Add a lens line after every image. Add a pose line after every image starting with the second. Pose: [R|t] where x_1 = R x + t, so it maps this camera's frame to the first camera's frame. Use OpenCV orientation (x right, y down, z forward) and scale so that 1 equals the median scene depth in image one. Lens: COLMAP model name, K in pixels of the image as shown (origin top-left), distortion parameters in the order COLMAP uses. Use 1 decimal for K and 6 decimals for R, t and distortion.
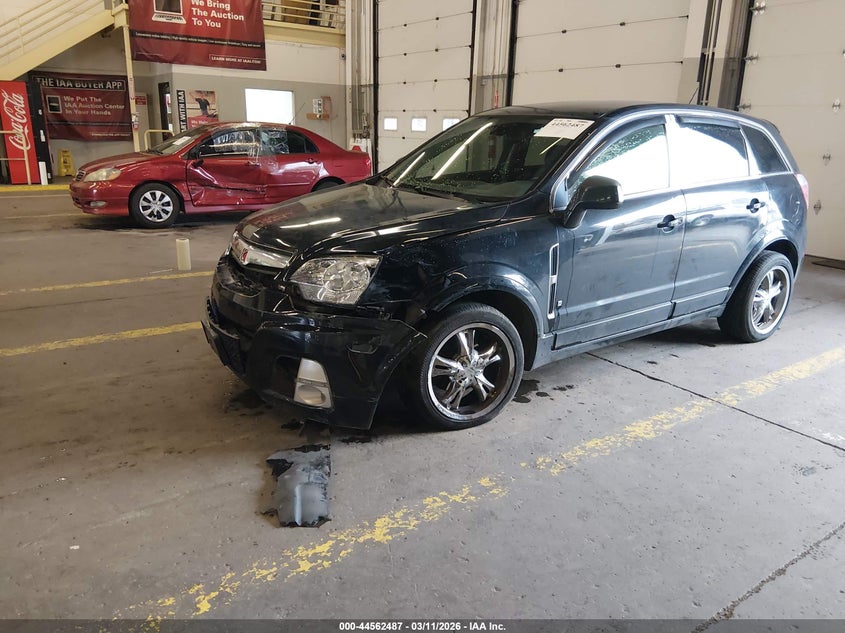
lens RADIAL K [[637.1, 0, 431.8], [0, 637.1, 314.7], [0, 0, 1]] dist [0.060505, -0.126381]
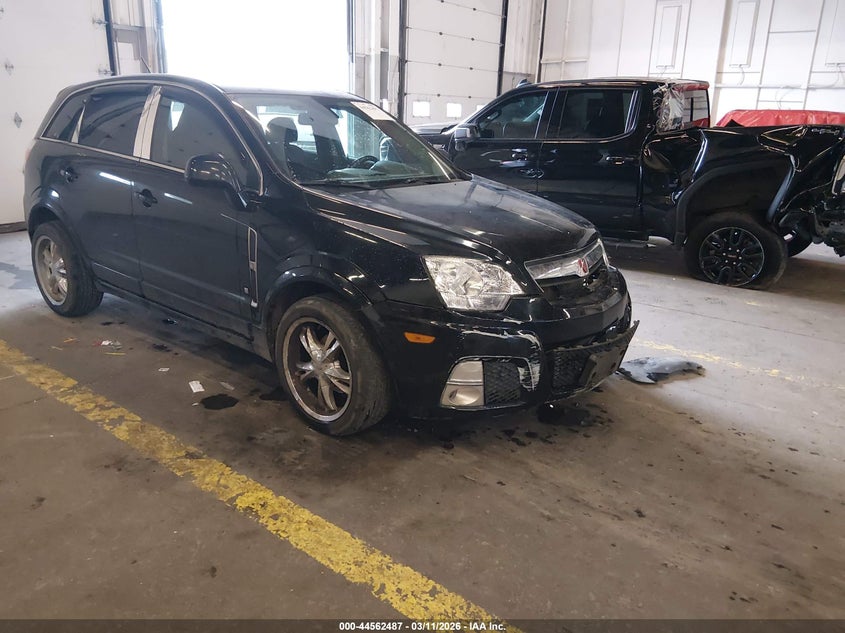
lens RADIAL K [[637.1, 0, 431.8], [0, 637.1, 314.7], [0, 0, 1]] dist [0.060505, -0.126381]
pose [[-0.289305, -0.327366, 0.899519, -1.070636], [0.226281, 0.889682, 0.396563, -0.438456], [-0.930107, 0.318272, -0.183312, 1.385462]]
